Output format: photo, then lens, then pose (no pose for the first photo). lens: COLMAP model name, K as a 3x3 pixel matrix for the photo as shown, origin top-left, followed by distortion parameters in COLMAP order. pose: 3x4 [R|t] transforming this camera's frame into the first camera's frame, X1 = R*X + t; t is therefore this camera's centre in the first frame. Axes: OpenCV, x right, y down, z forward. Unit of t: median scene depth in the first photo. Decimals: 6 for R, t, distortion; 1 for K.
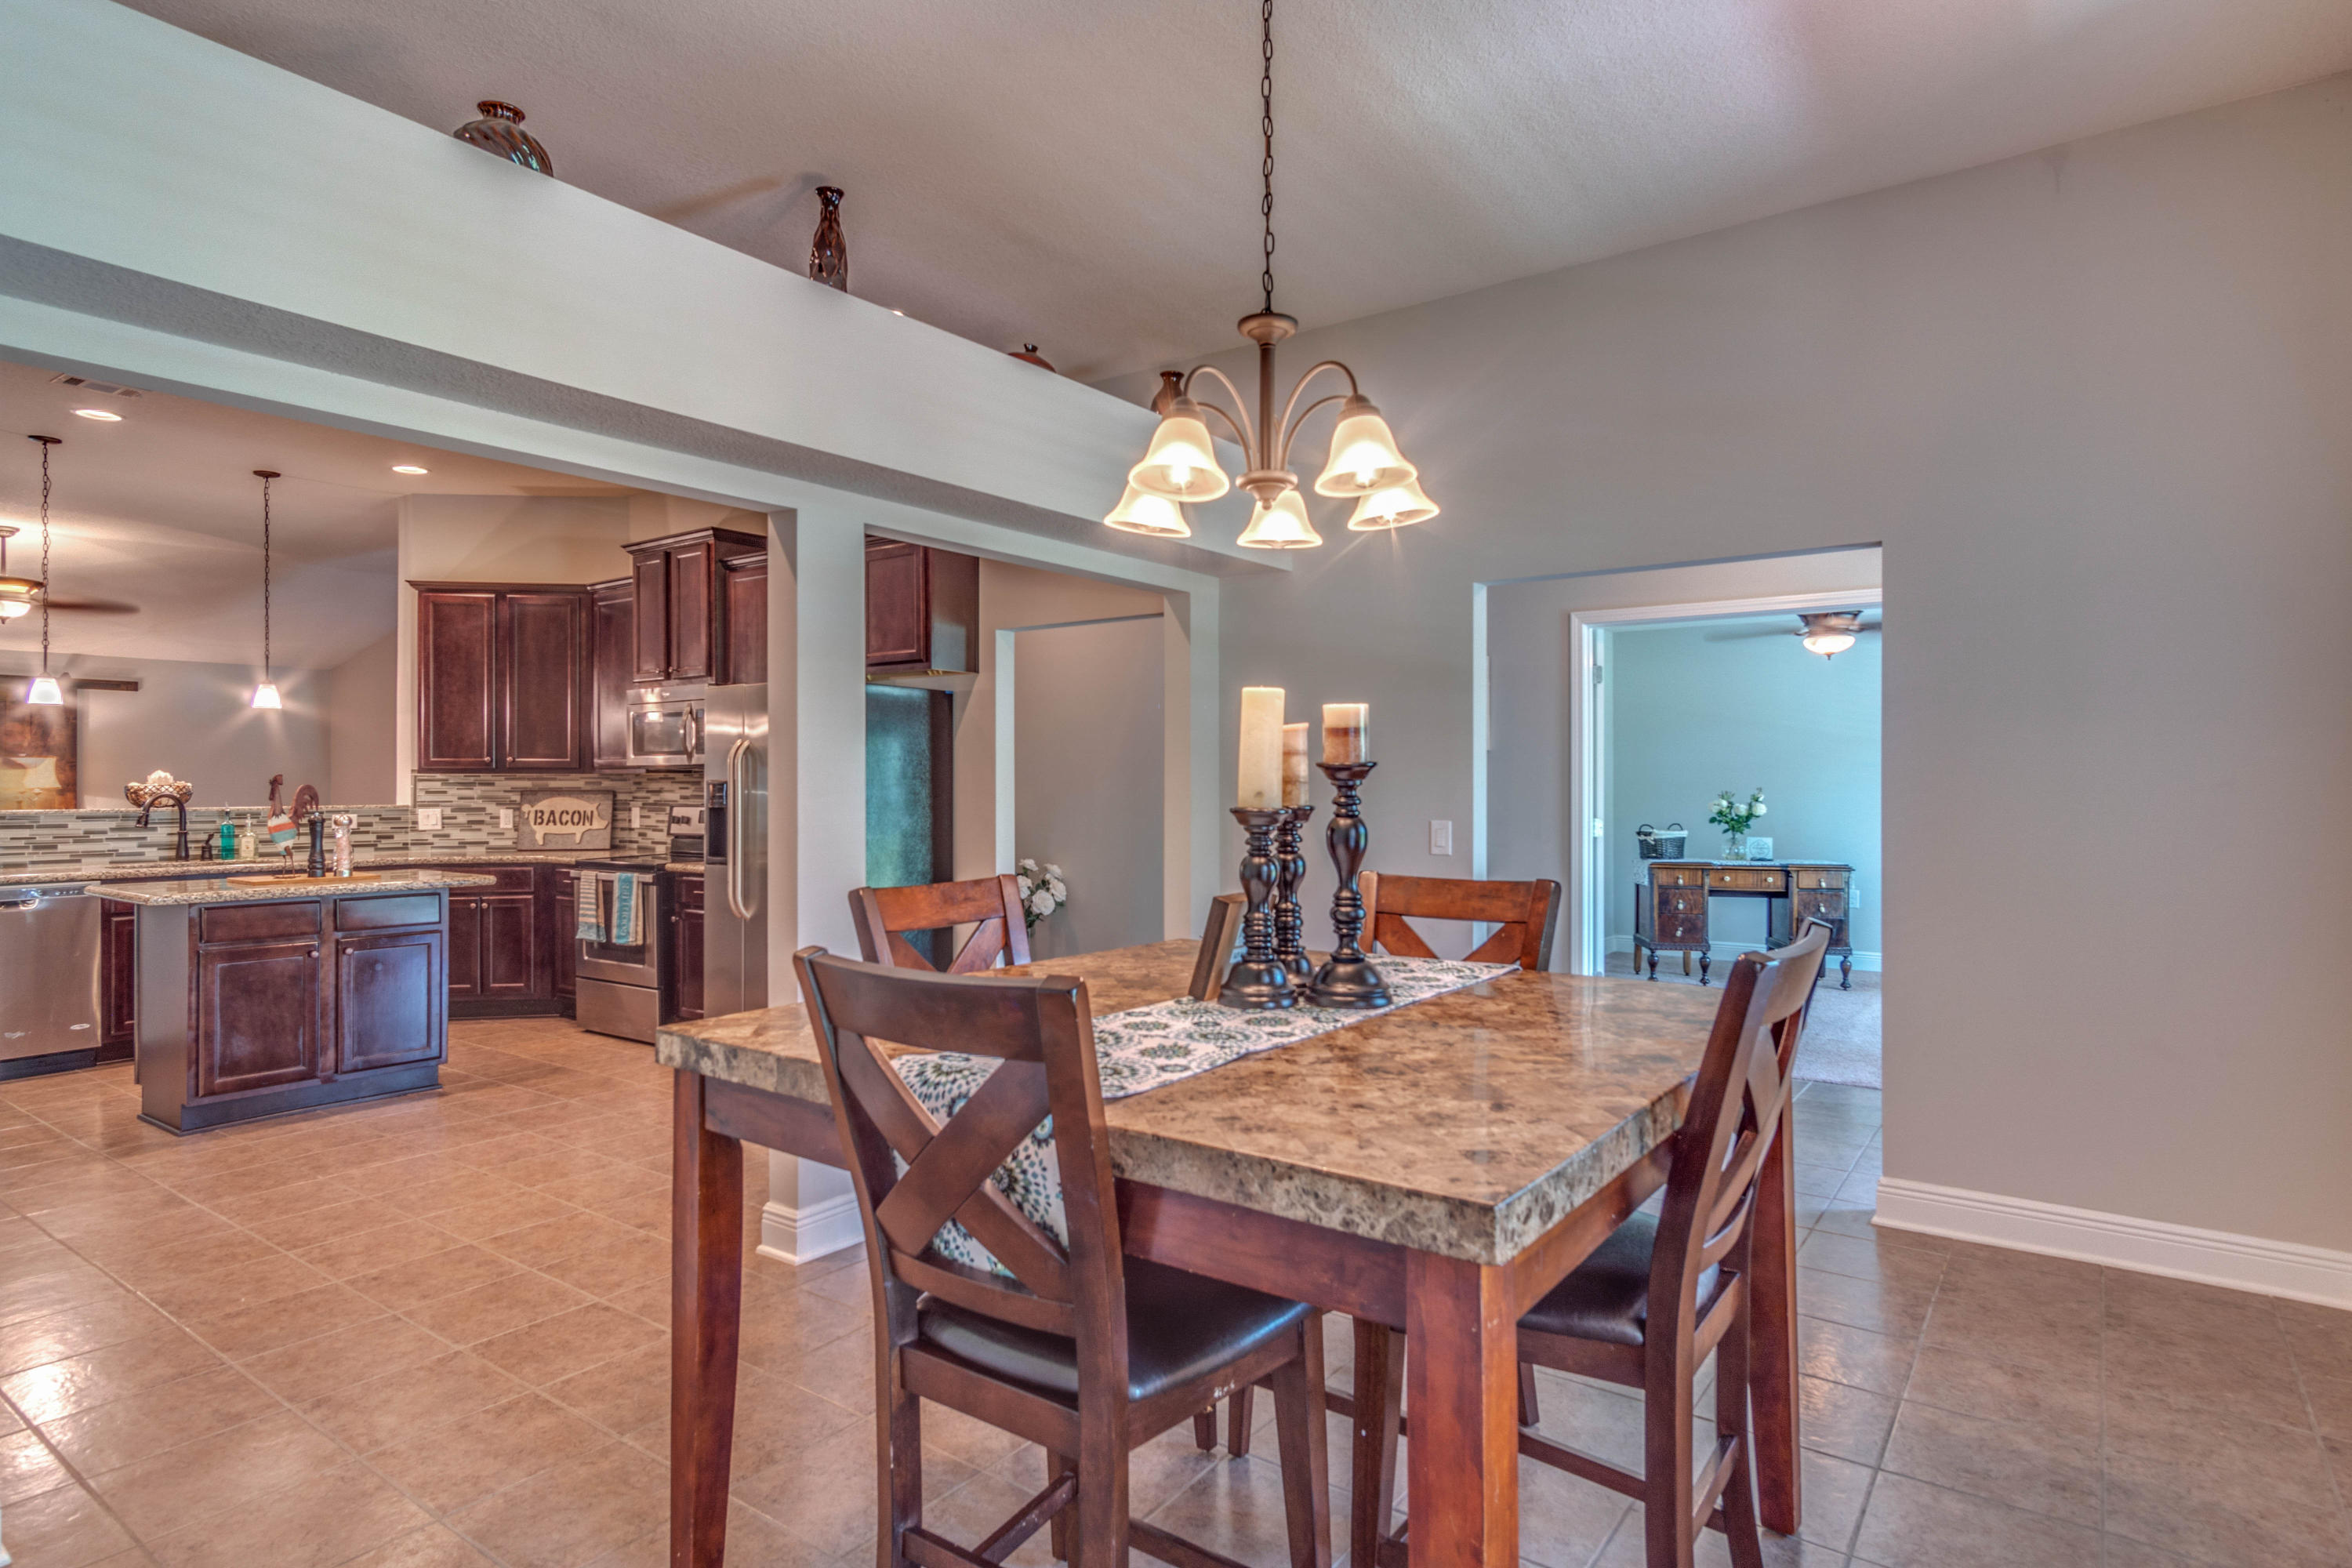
lens RADIAL K [[1272.8, 0, 1174.6], [0, 1272.8, 783.8], [0, 0, 1]] dist [0.007453, 0.000561]
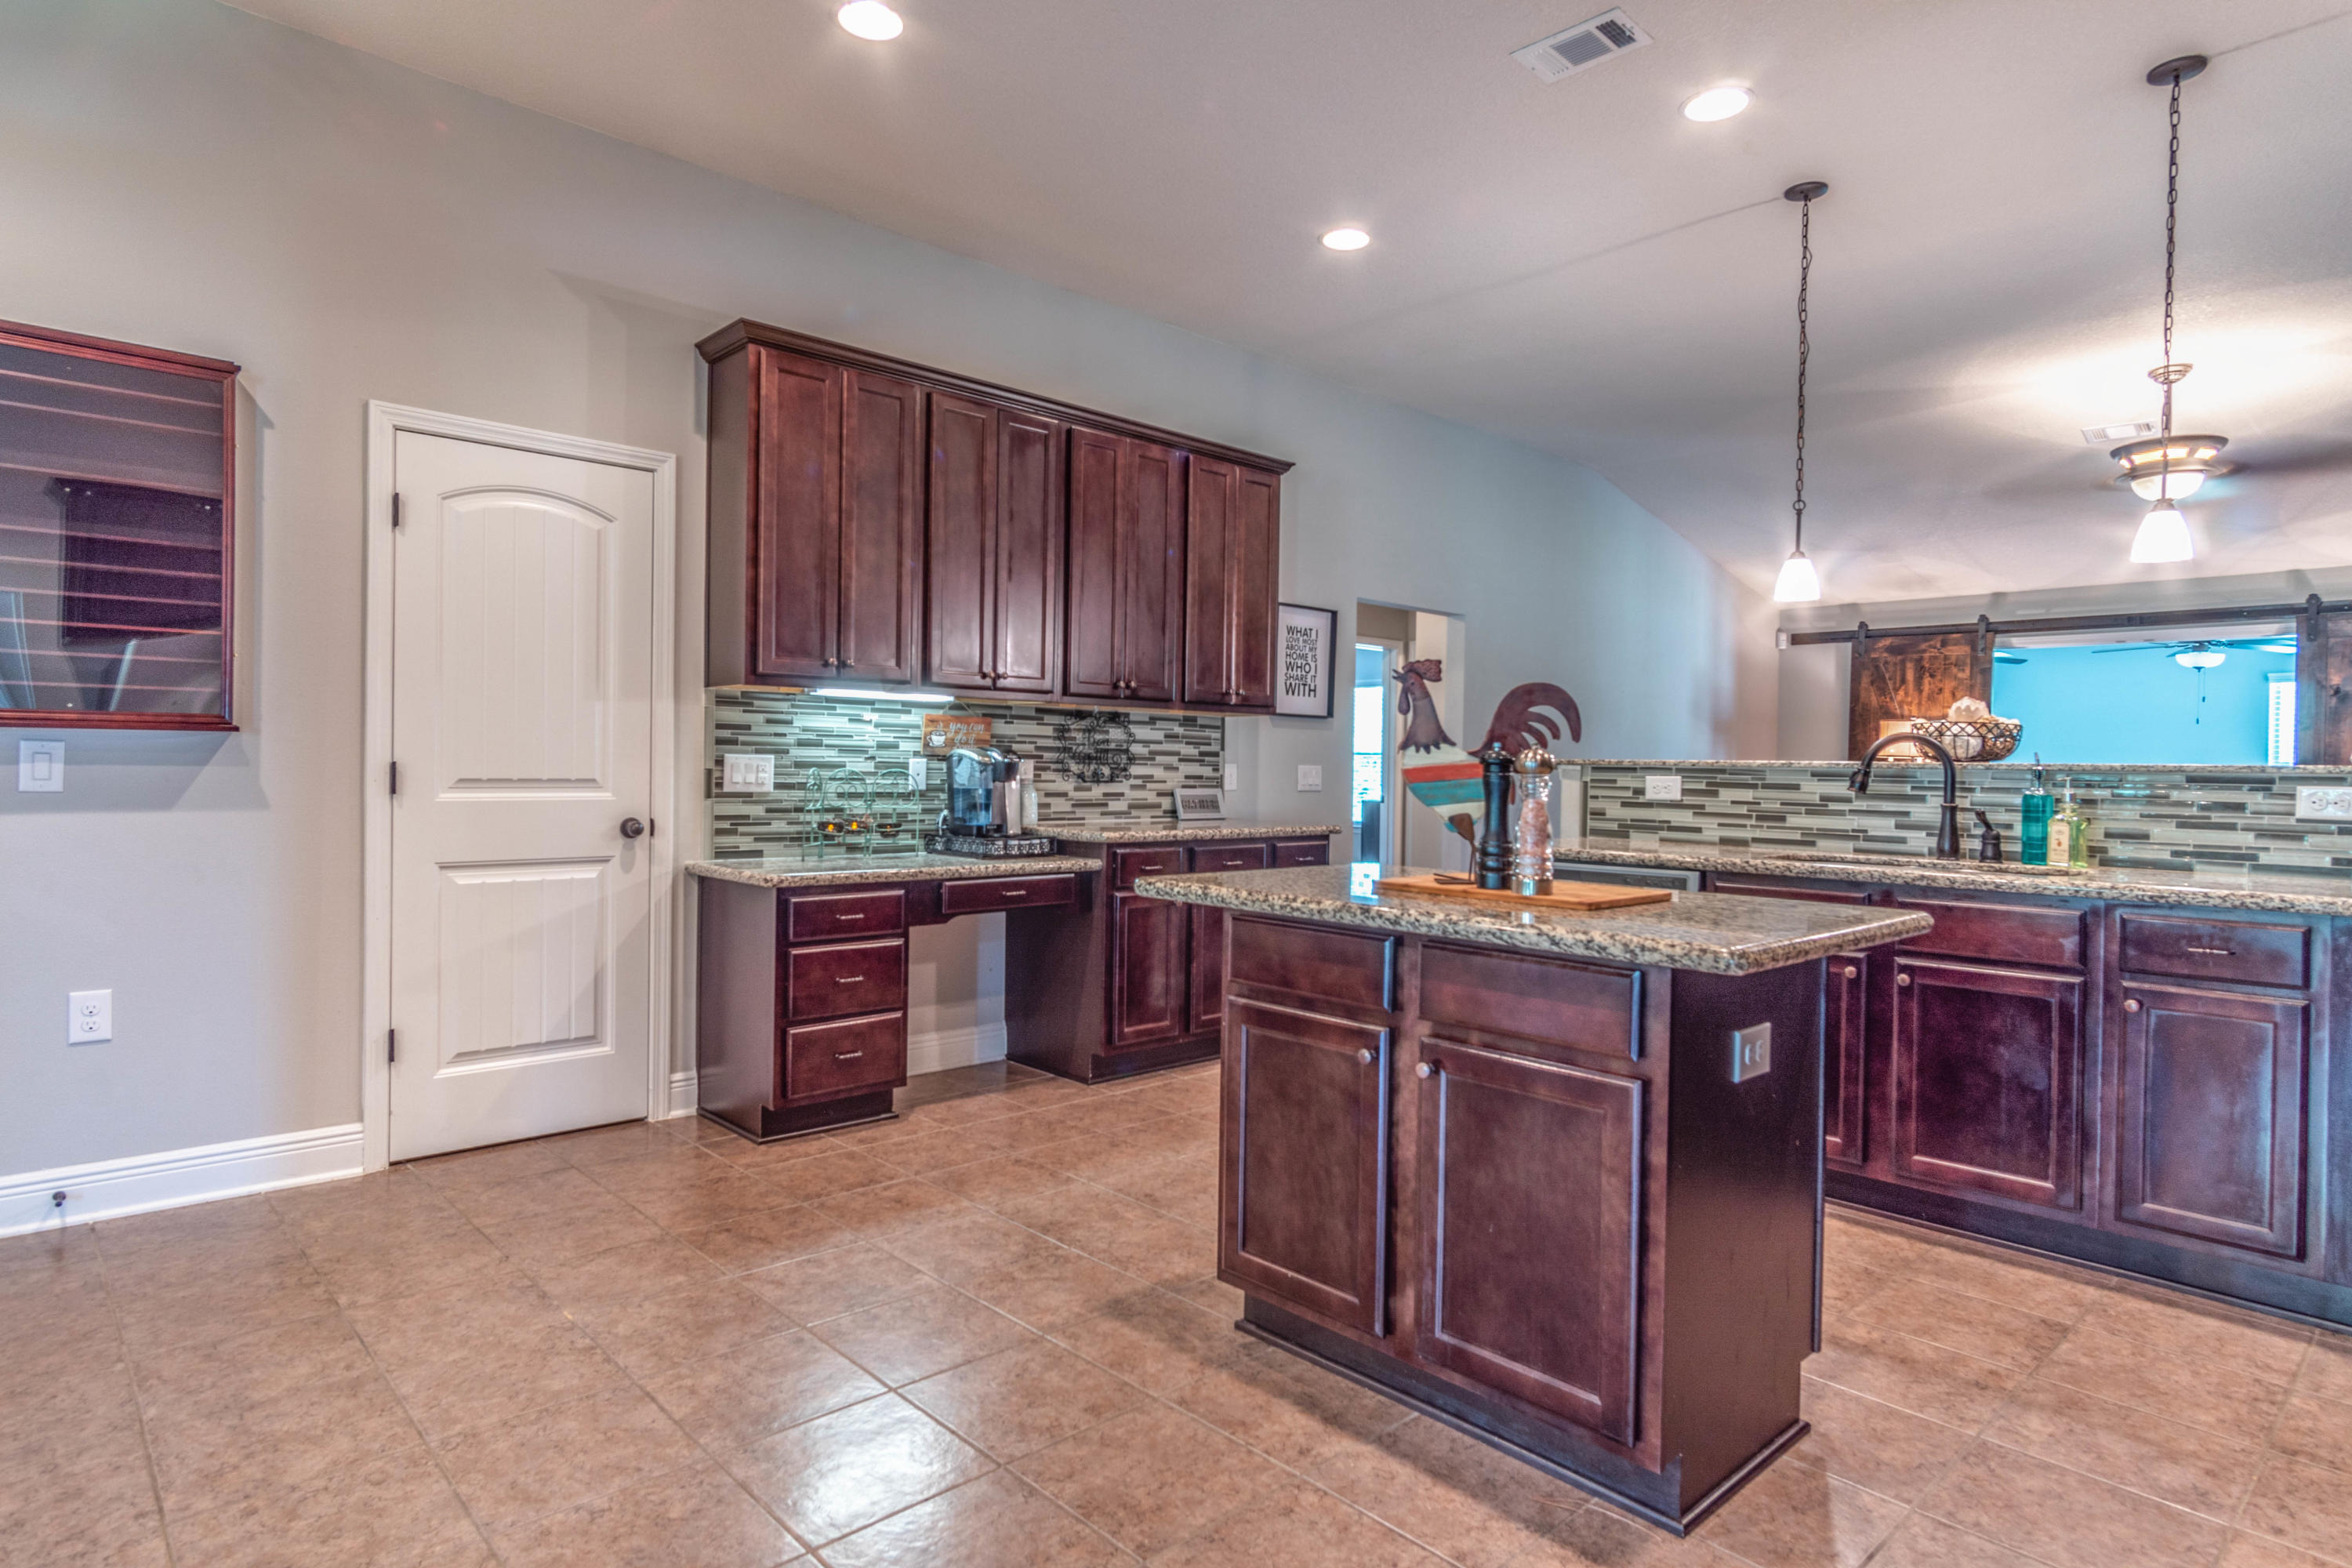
lens RADIAL K [[1272.8, 0, 1179.1], [0, 1272.8, 770.1], [0, 0, 1]] dist [0.007453, 0.000561]
pose [[-0.185618, 0.008264, -0.982587, -0.173275], [-0.010859, 0.999886, 0.010461, 0.020216], [0.982562, 0.012612, -0.185507, 0.782826]]
